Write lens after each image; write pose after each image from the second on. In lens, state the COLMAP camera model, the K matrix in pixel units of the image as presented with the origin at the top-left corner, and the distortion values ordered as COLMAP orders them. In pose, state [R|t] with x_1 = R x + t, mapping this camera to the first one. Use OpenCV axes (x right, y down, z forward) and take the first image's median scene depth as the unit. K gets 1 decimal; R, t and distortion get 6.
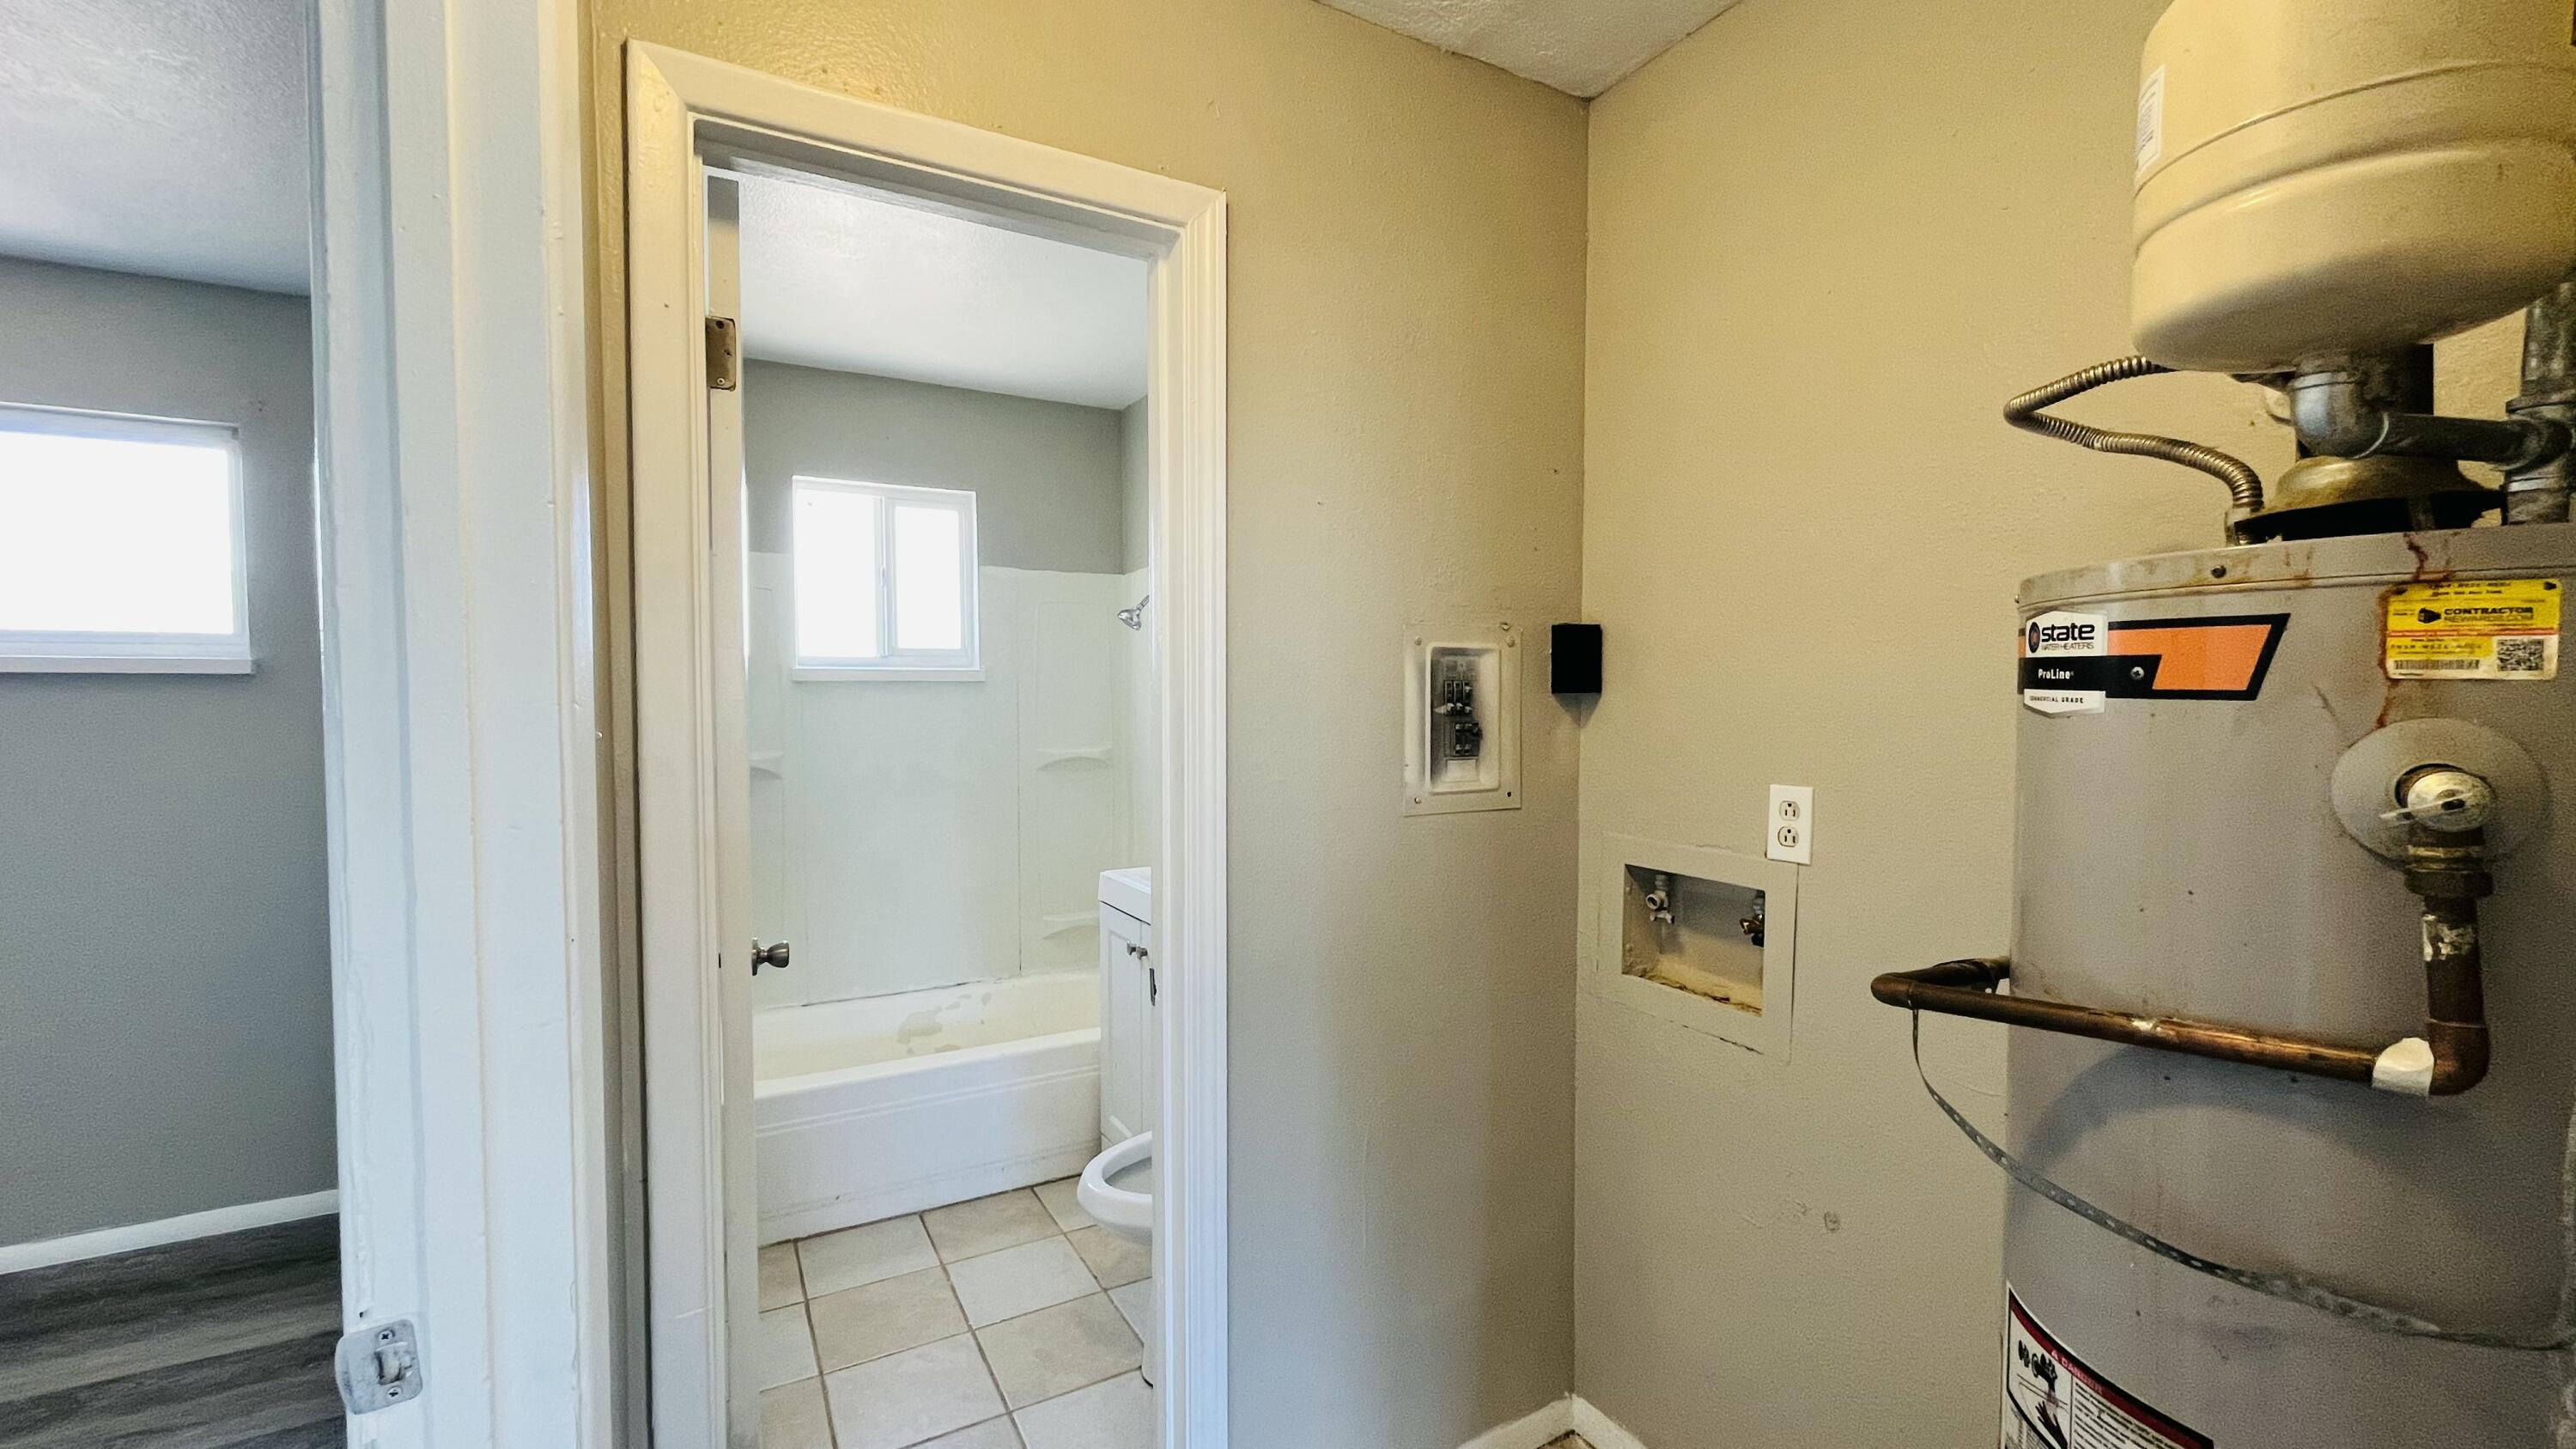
lens RADIAL K [[1047.6, 0, 1281.6], [0, 1047.6, 730.4], [0, 0, 1]] dist [-0.002795, -0.000074]
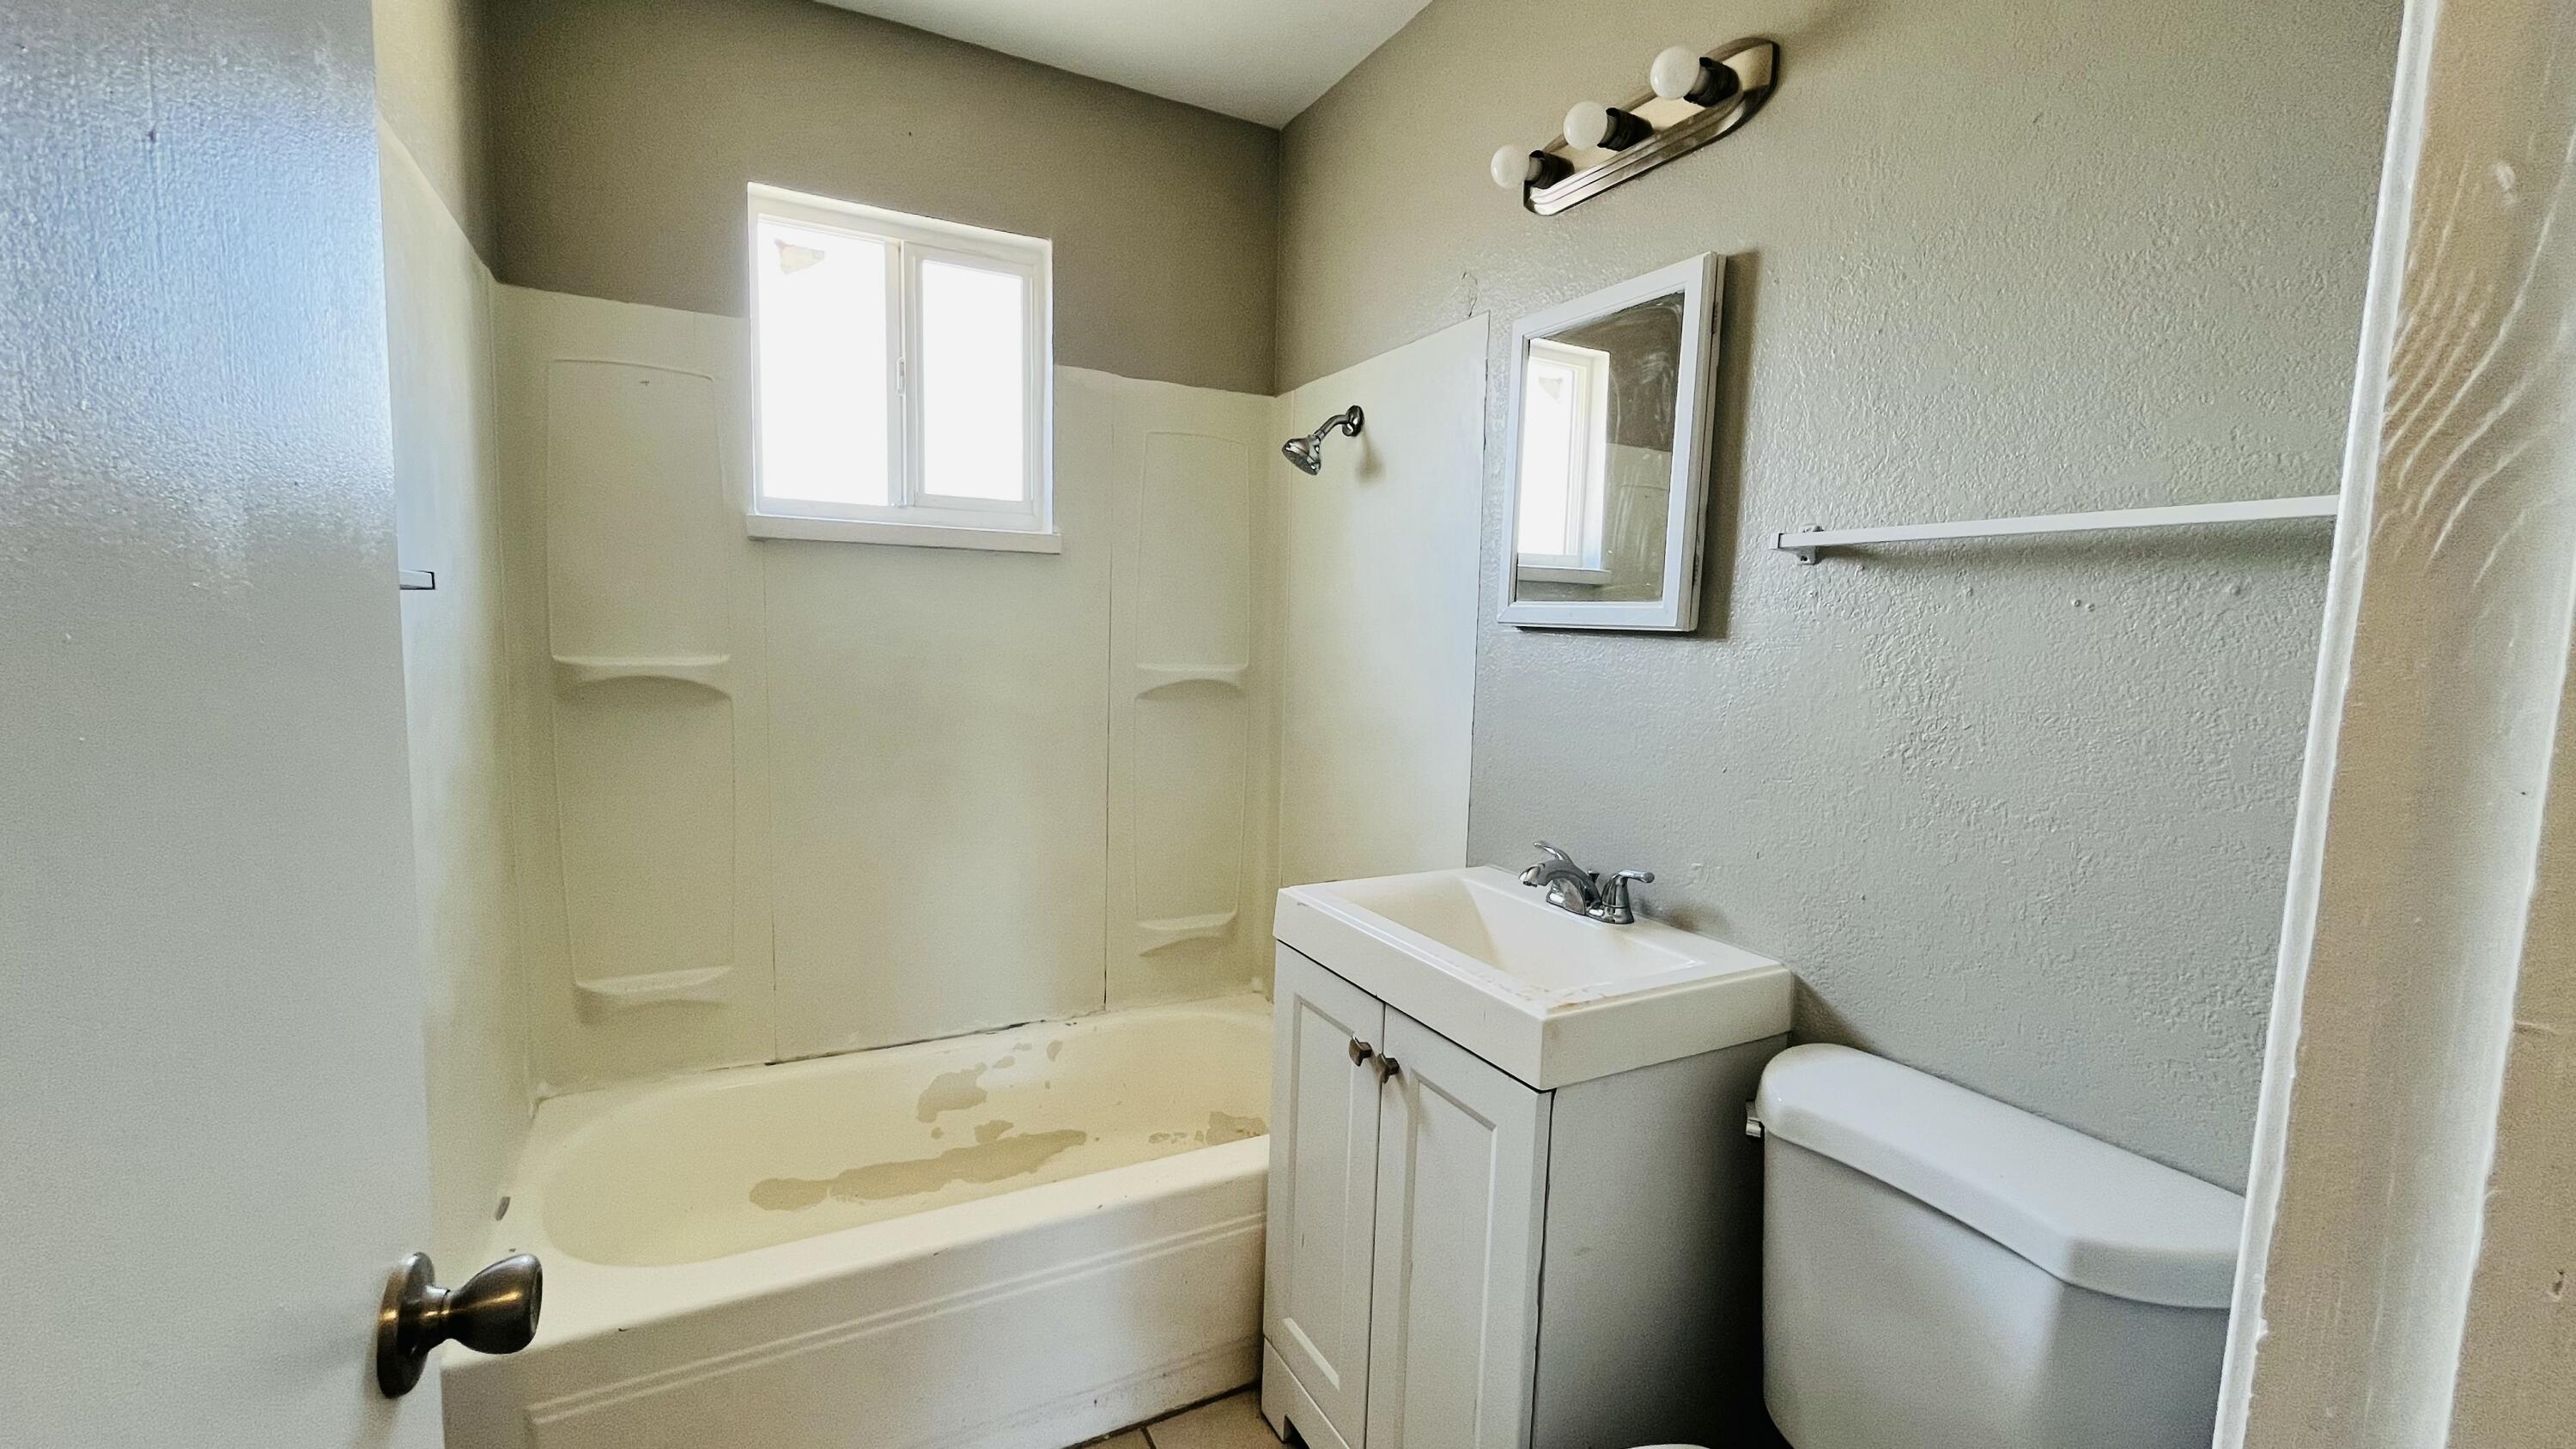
lens RADIAL K [[1028.6, 0, 1273.2], [0, 1028.6, 730.6], [0, 0, 1]] dist [-0.001105, -0.000024]
pose [[0.999024, 0.034447, -0.027639, -0.272970], [-0.032486, 0.997121, 0.068518, 0.025030], [0.029920, -0.067553, 0.997267, 0.770408]]
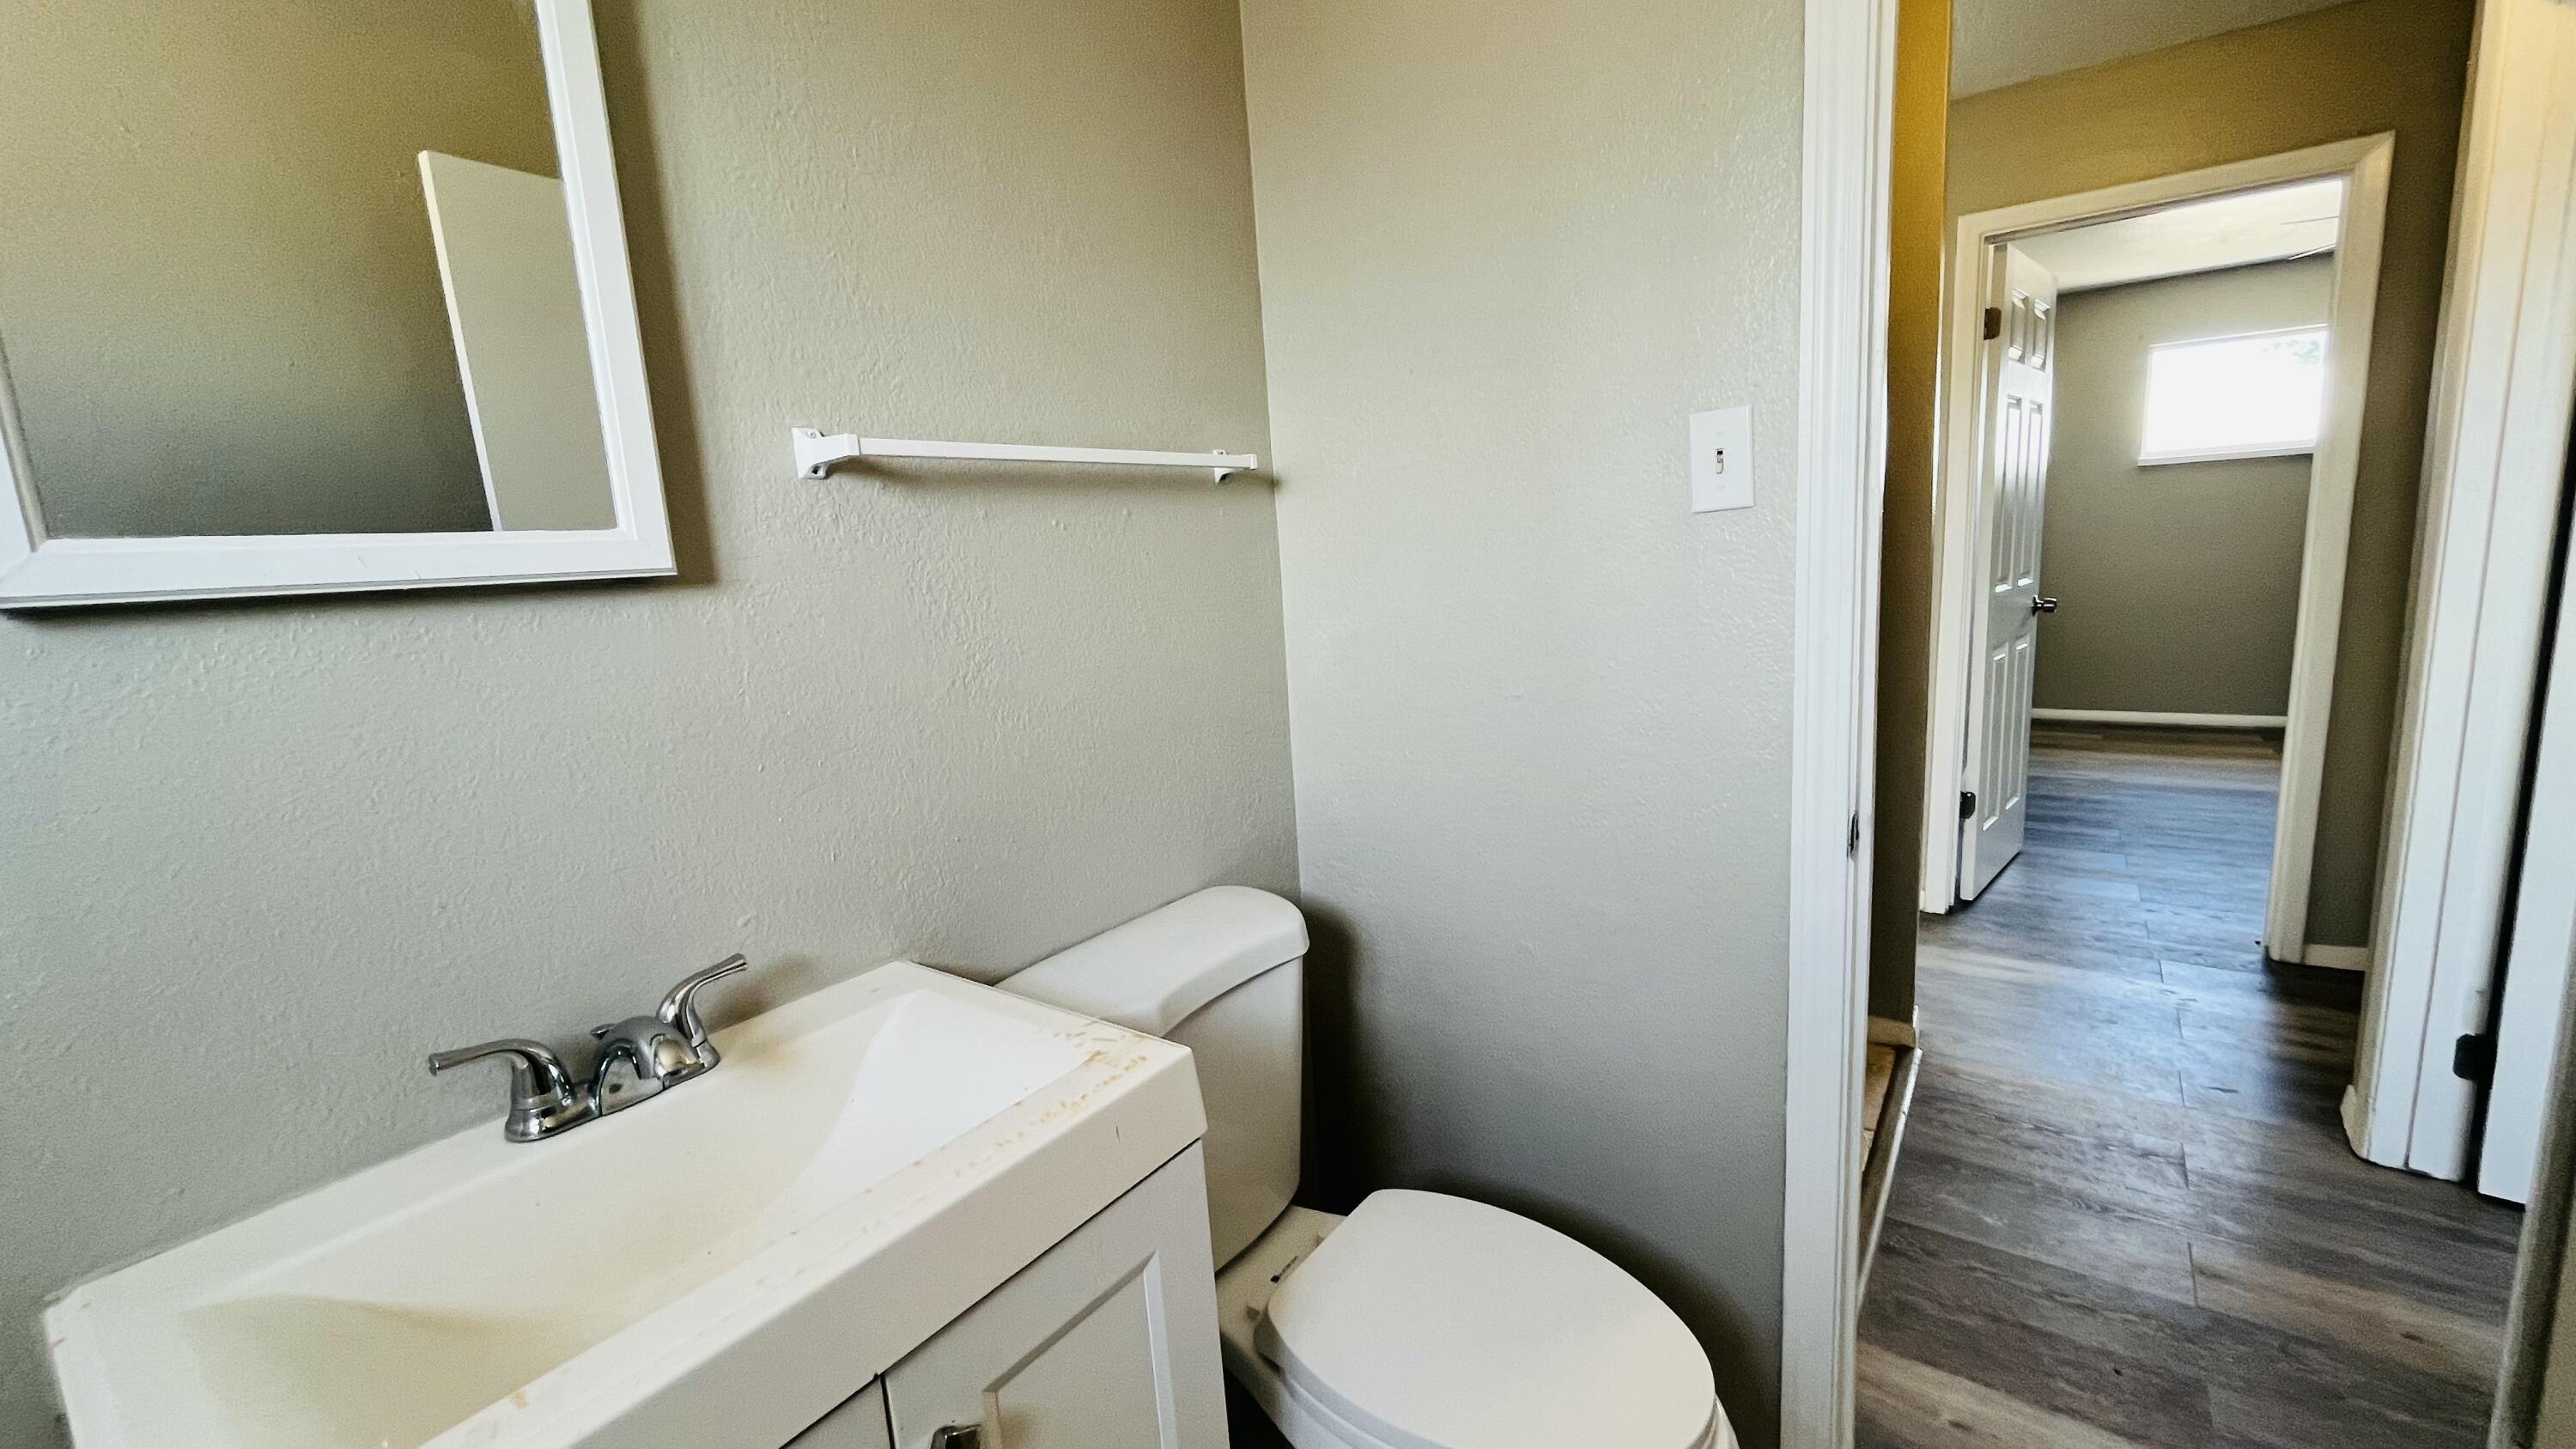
lens RADIAL K [[1047.6, 0, 1281.6], [0, 1047.6, 730.4], [0, 0, 1]] dist [-0.002795, -0.000074]
pose [[-0.411129, -0.125807, 0.902854, -0.559180], [0.091603, 0.979716, 0.178230, 0.004003], [-0.906963, 0.155980, -0.391265, 1.494922]]
